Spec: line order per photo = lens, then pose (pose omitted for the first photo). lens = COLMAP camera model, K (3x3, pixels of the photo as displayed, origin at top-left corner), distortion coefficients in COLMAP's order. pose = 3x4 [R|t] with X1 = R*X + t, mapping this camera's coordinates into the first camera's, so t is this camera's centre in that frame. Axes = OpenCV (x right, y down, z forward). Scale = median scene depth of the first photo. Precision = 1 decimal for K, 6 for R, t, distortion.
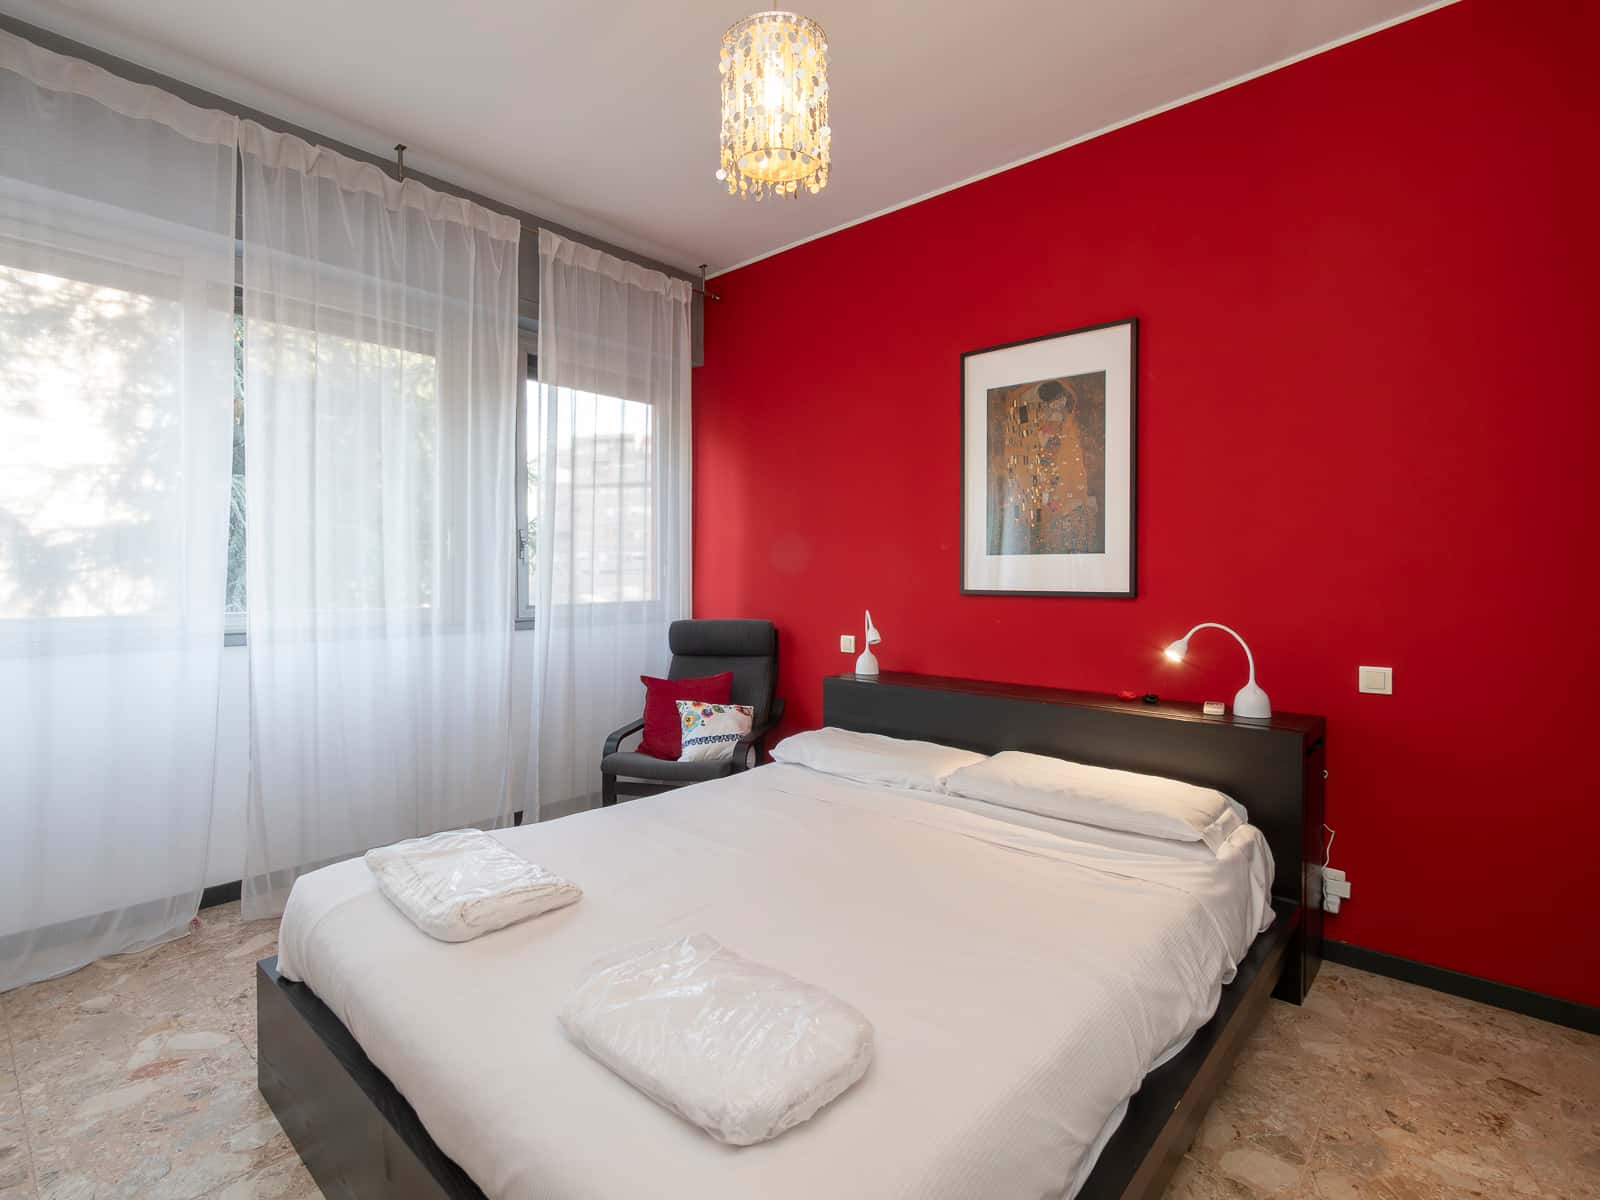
lens RADIAL K [[778.3, 0, 800.6], [0, 778.3, 581.3], [0, 0, 1]] dist [-0.001096, -0.000023]
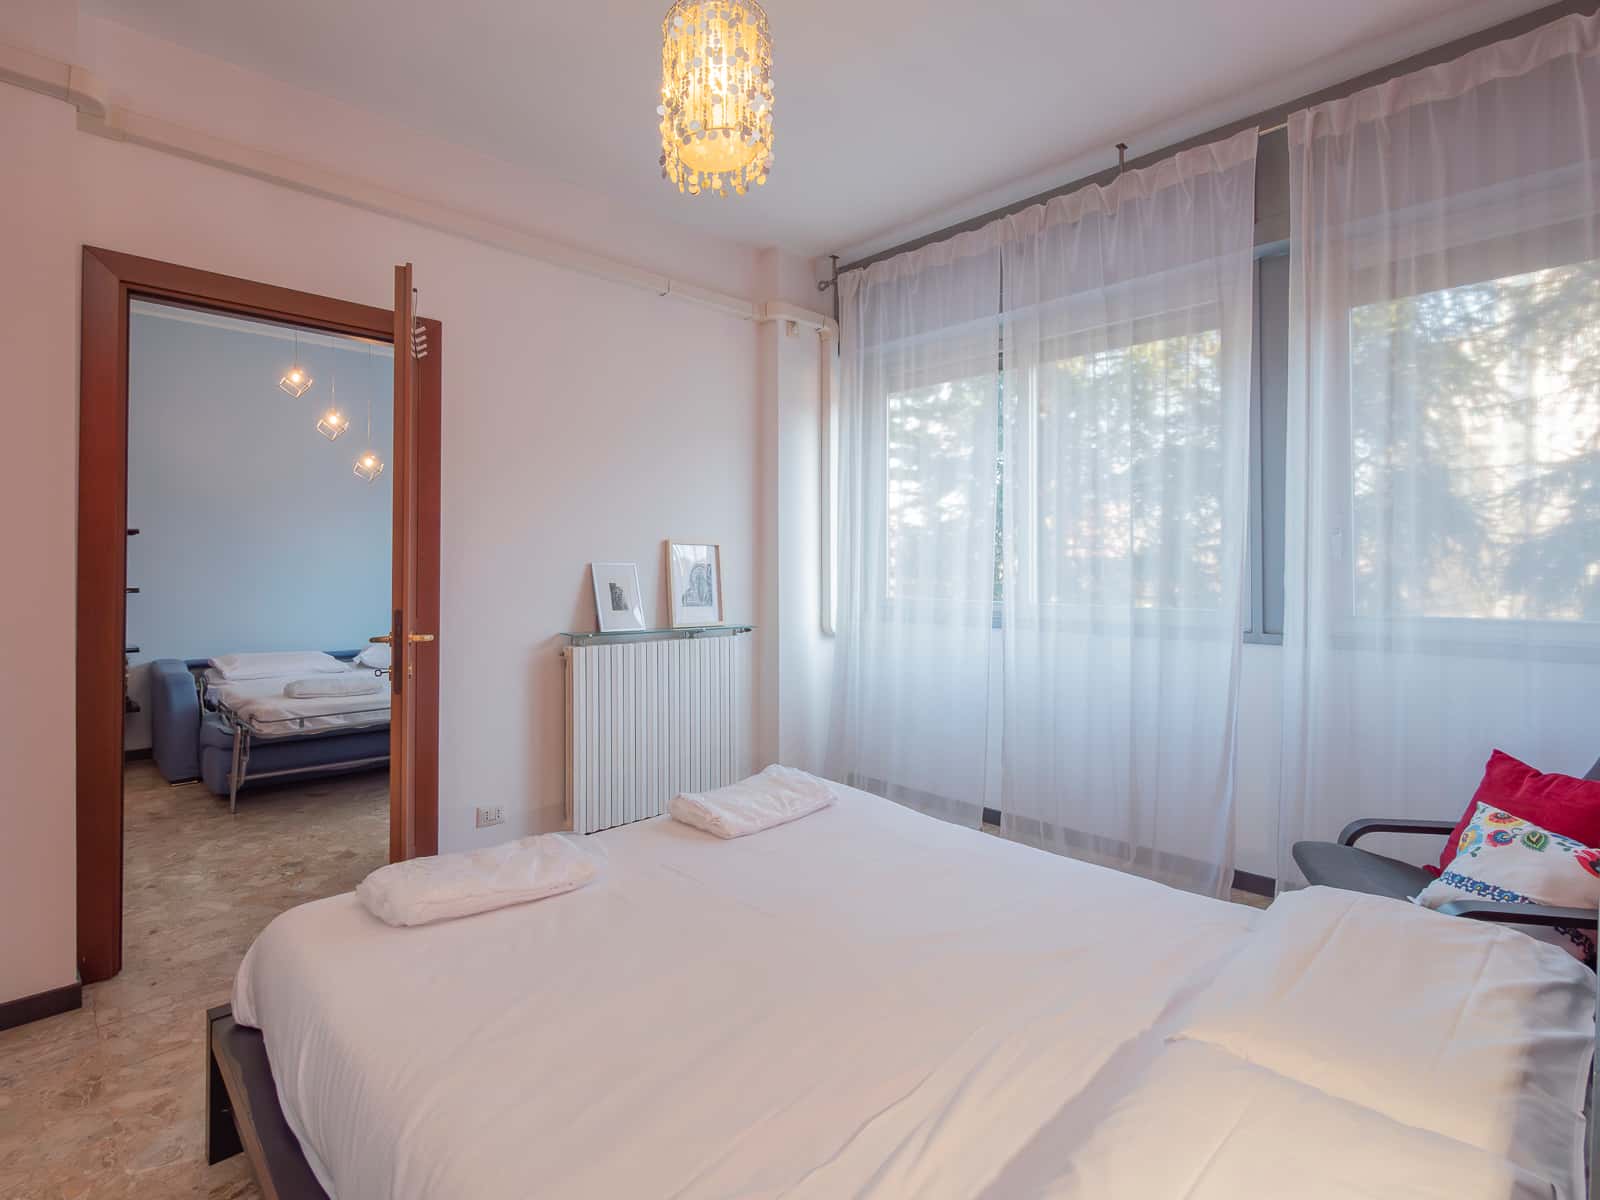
lens RADIAL K [[794.4, 0, 794.7], [0, 794.4, 564.6], [0, 0, 1]] dist [-0.002949, 0.000610]
pose [[-0.082086, -0.007313, -0.996598, 0.537463], [-0.007480, 0.999949, -0.006721, -0.009832], [0.996597, 0.006903, -0.082137, 0.673633]]
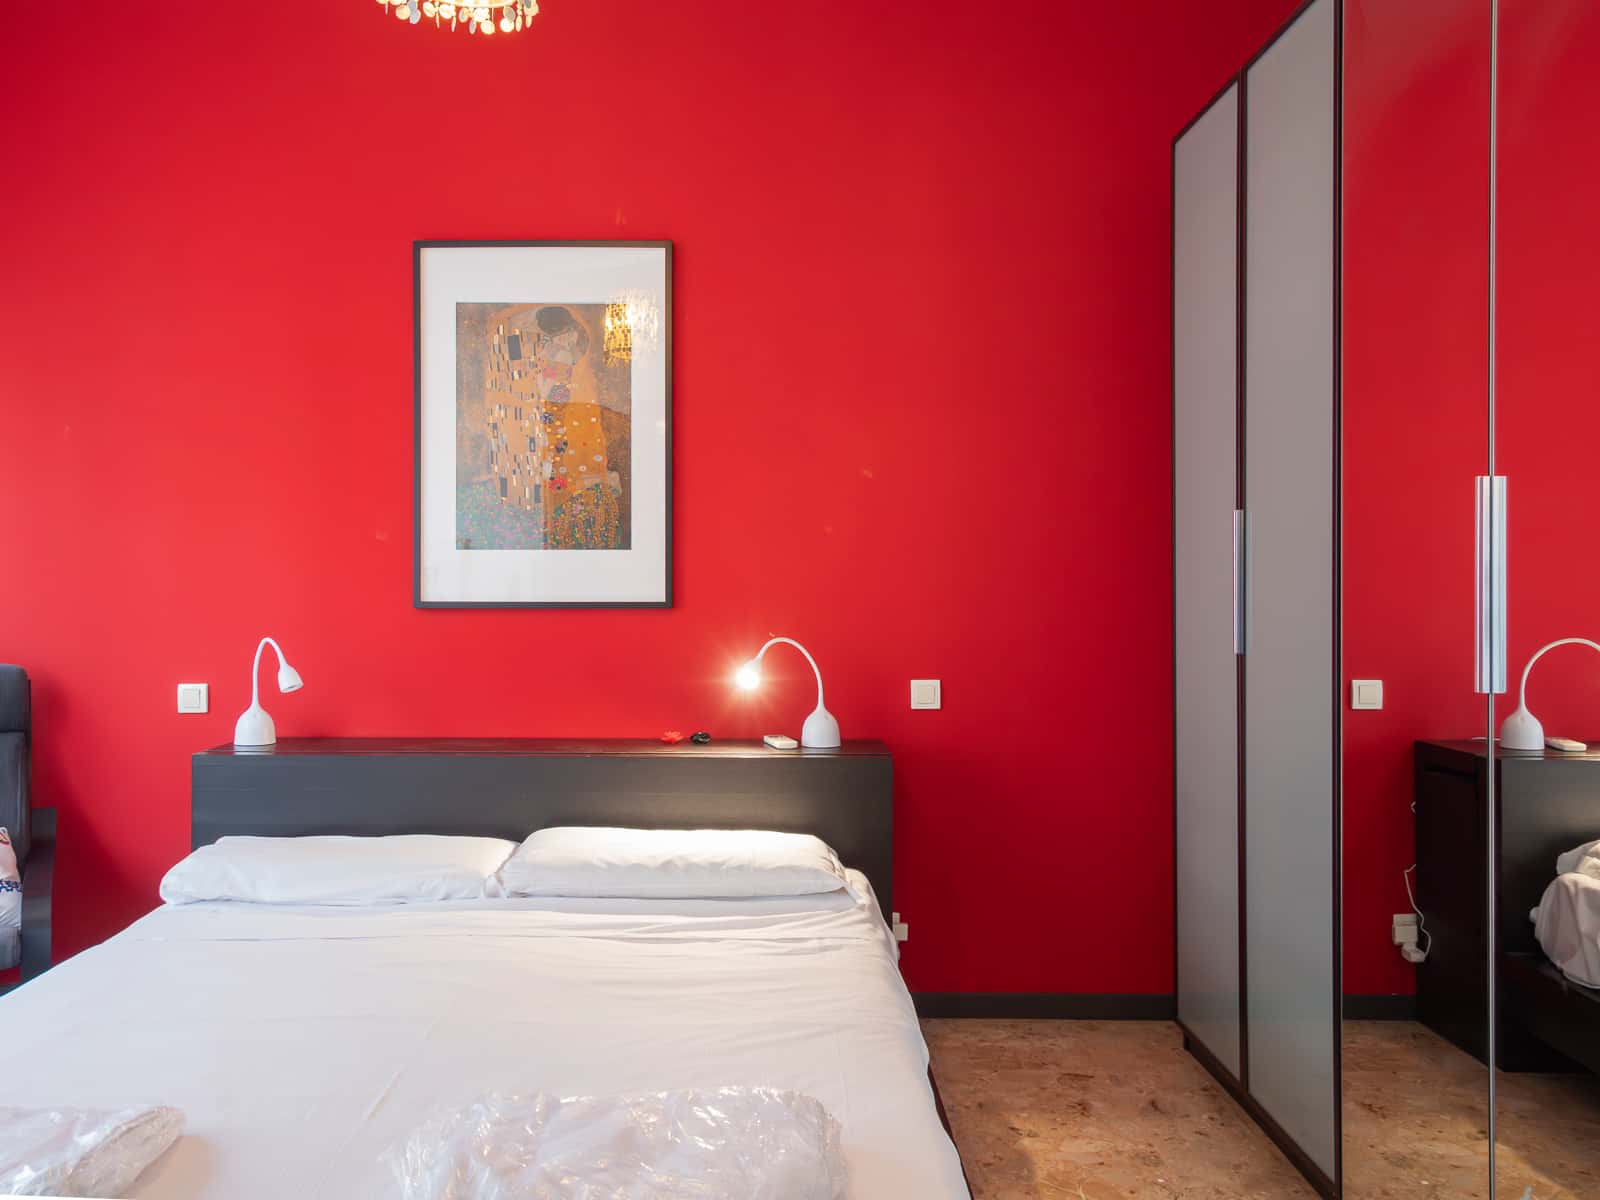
lens RADIAL K [[1331.2, 0, 754.9], [0, 1331.2, 577.2], [0, 0, 1]] dist [0.002269, 0.003765]
pose [[0.752771, -0.001108, 0.658281, -0.343498], [0.006834, 0.999958, -0.006131, -0.001177], [-0.658247, 0.009114, 0.752747, -0.031708]]
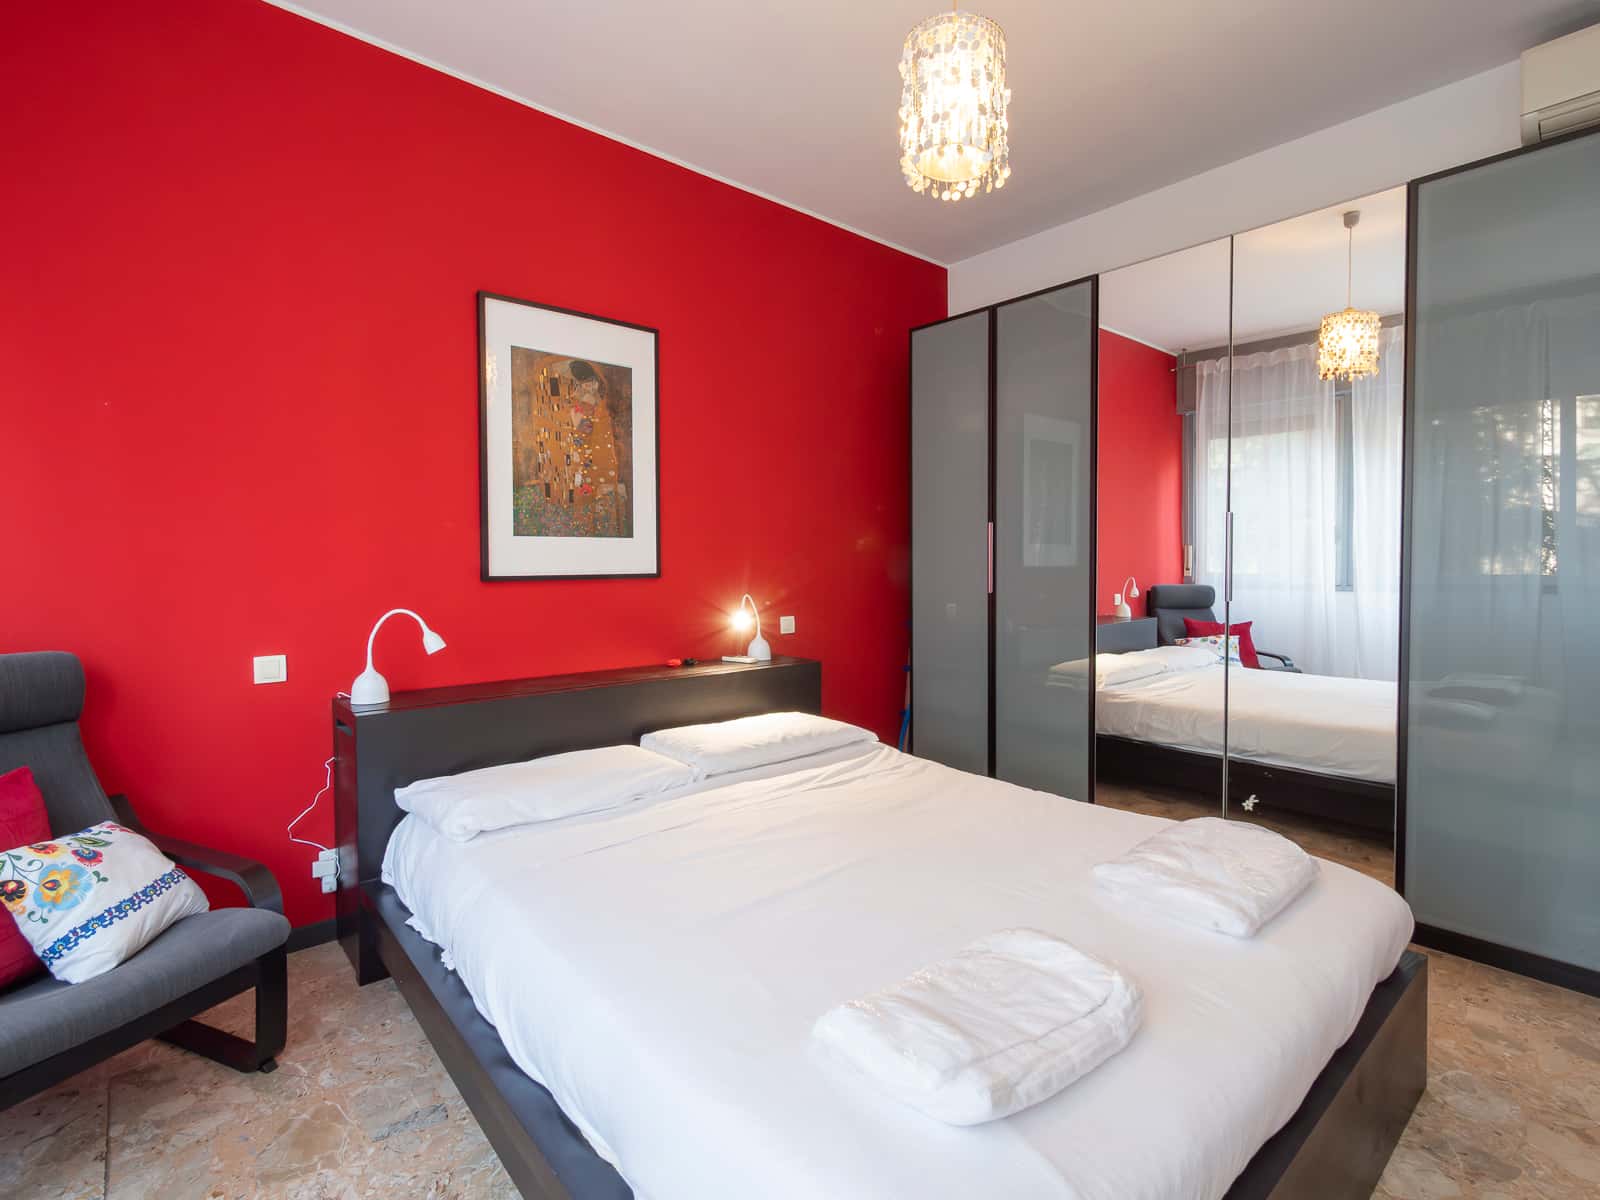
lens RADIAL K [[766.0, 0, 803.1], [0, 766.0, 578.9], [0, 0, 1]] dist [-0.001532, 0.000561]
pose [[0.130030, -0.028224, 0.991108, -0.611880], [0.013453, 0.999553, 0.026700, -0.004366], [-0.991419, 0.009862, 0.130352, 0.606336]]
